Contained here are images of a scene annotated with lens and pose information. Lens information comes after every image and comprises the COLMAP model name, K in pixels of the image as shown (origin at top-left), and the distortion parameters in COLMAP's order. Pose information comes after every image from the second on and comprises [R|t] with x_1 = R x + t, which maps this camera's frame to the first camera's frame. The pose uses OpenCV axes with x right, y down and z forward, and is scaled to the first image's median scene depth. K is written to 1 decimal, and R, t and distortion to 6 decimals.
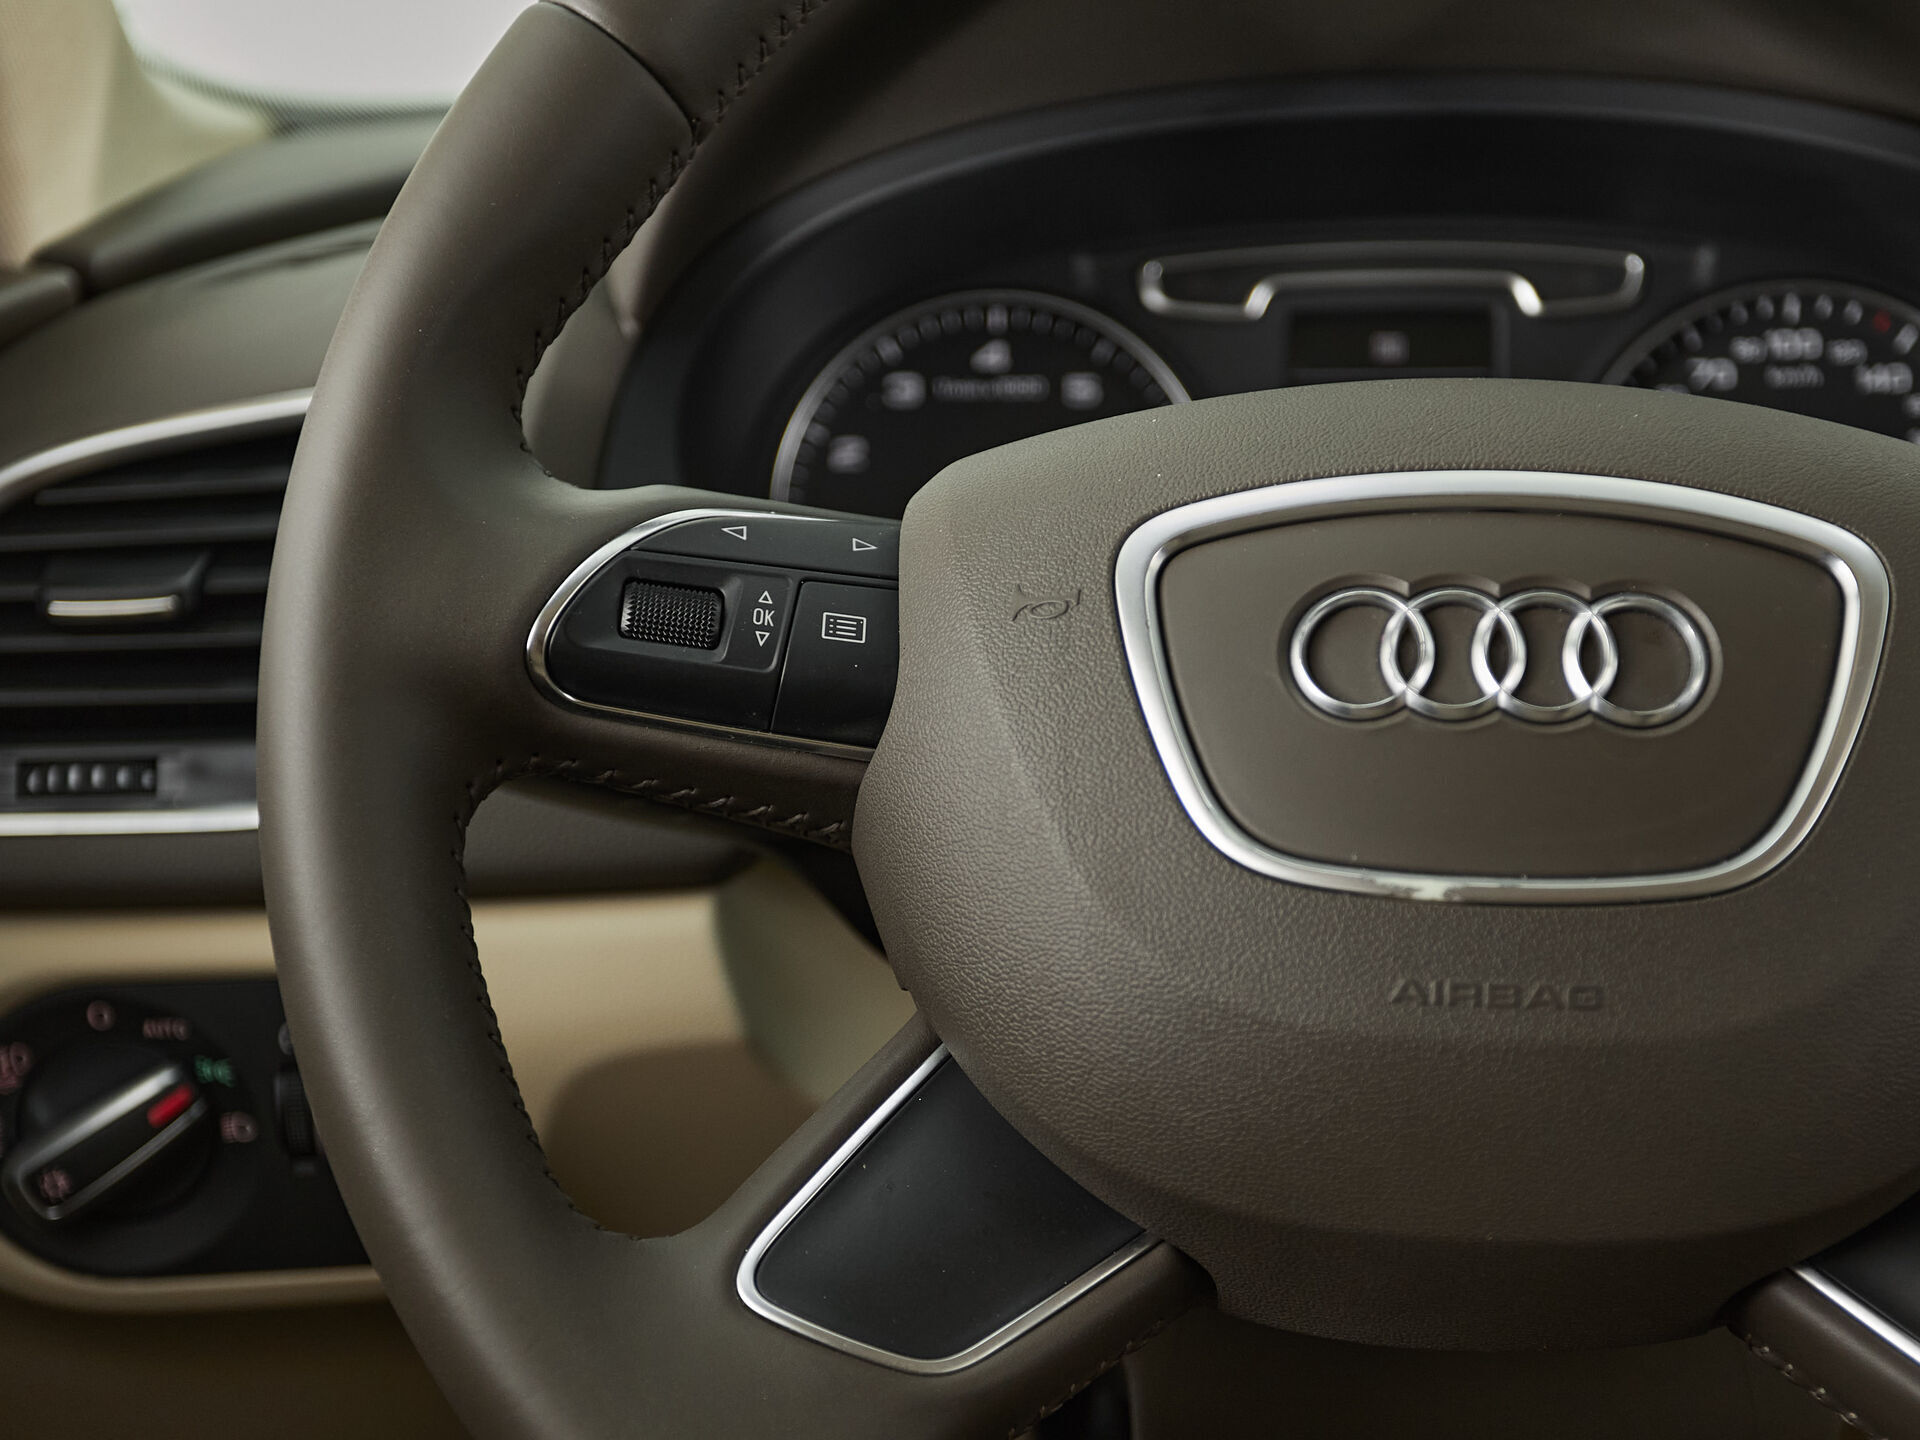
lens RADIAL K [[3180.2, 0, 960.6], [0, 3180.2, 941.5], [0, 0, 1]] dist [0.022607, -0.036043]
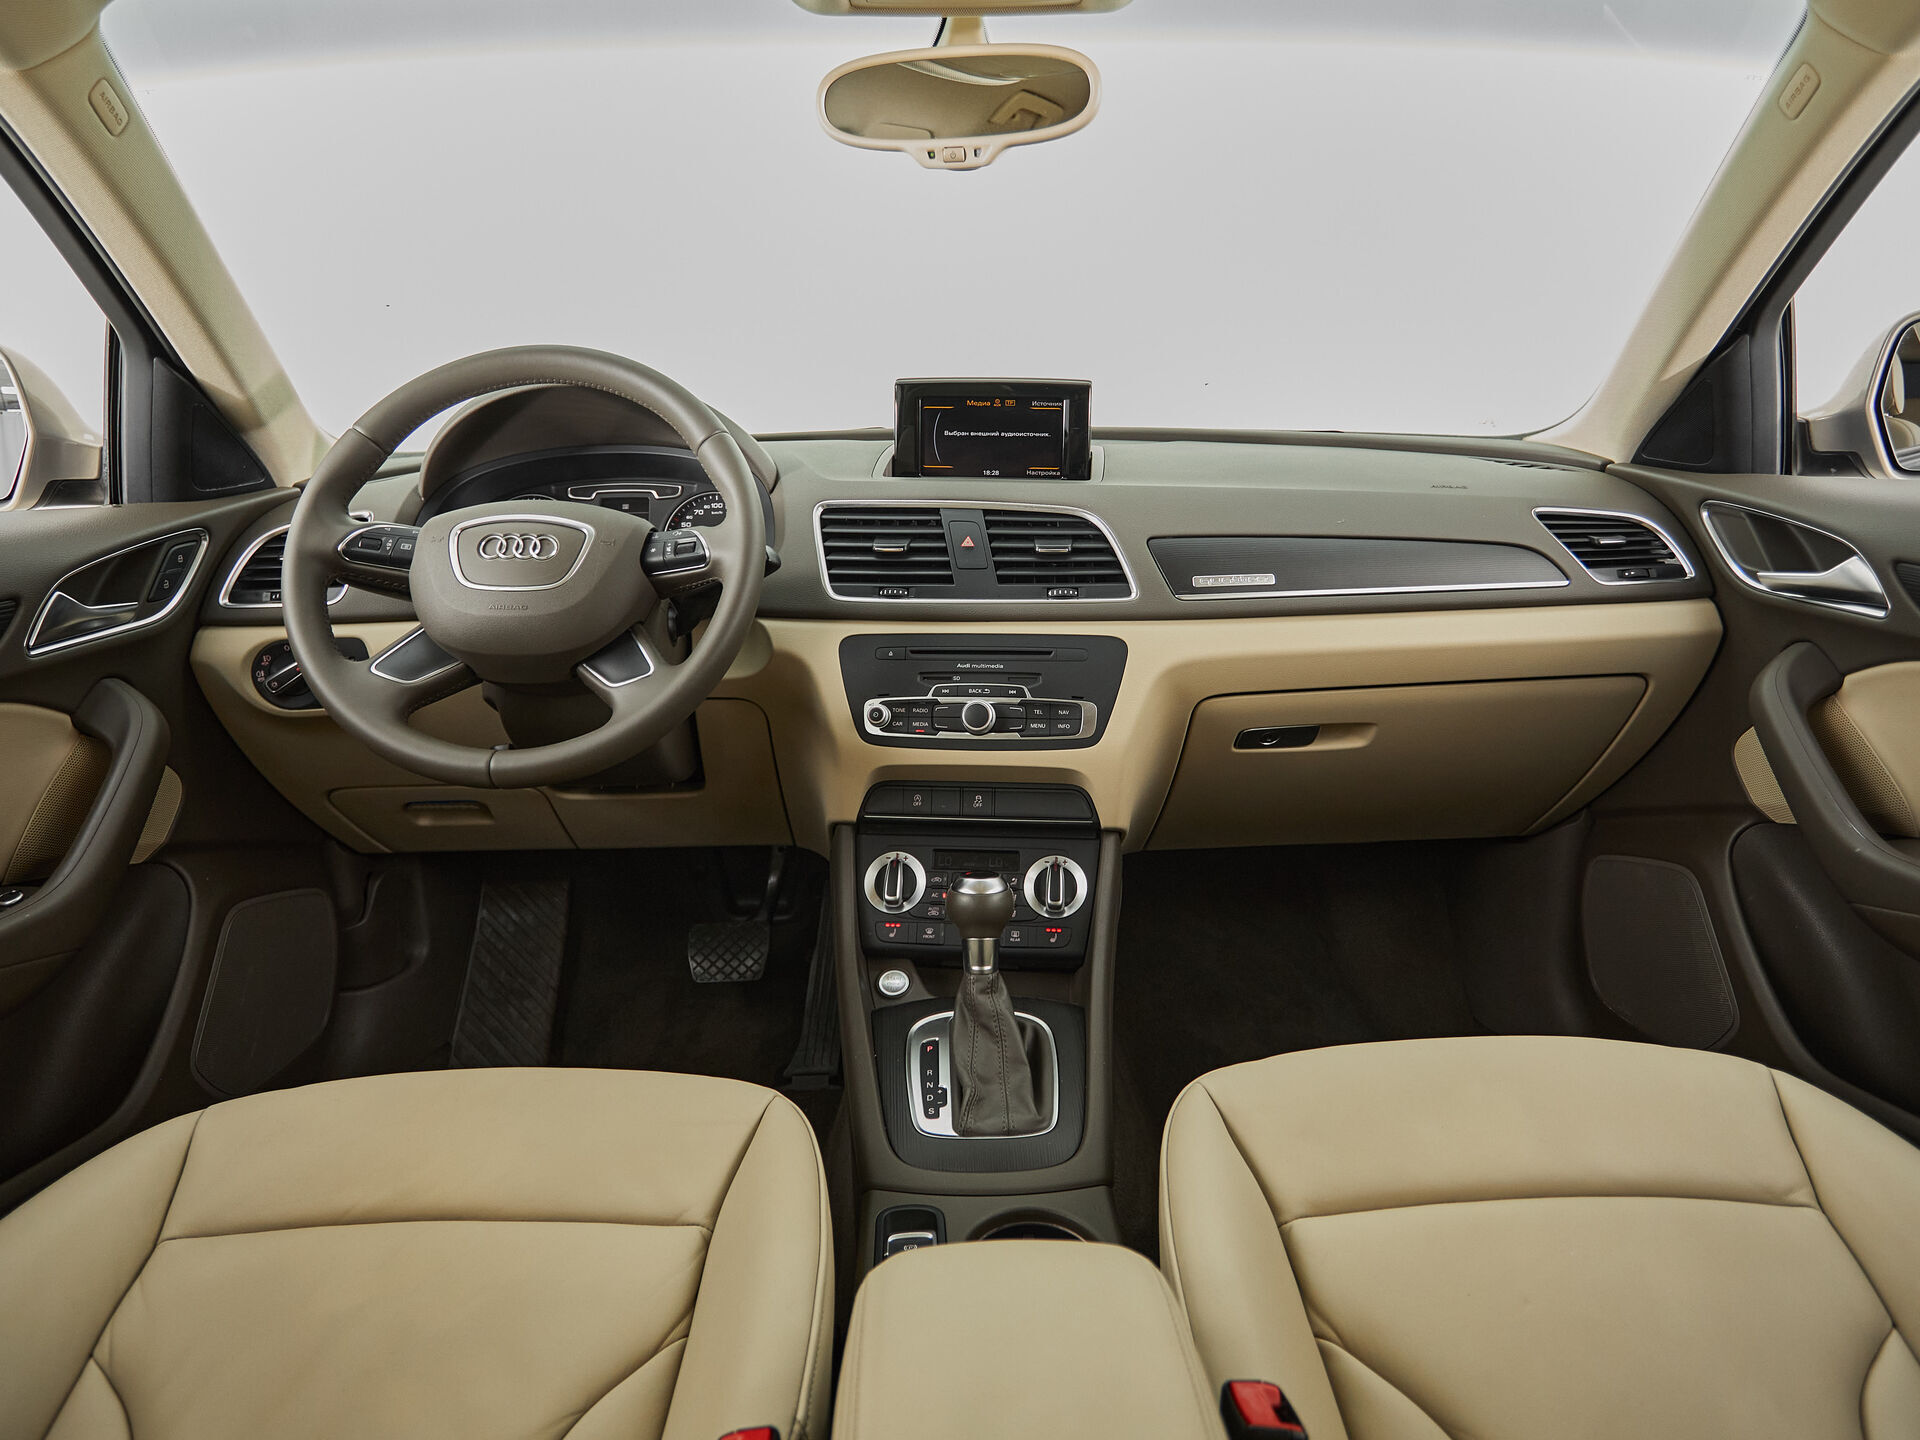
lens RADIAL K [[1154.7, 0, 960.2], [0, 1154.7, 666.6], [0, 0, 1]] dist [0.000825, -0.000777]
pose [[0.994493, -0.013543, 0.103922, 0.689432], [0.022270, 0.996277, -0.083283, 0.282669], [-0.102407, 0.085139, 0.991092, -0.969897]]
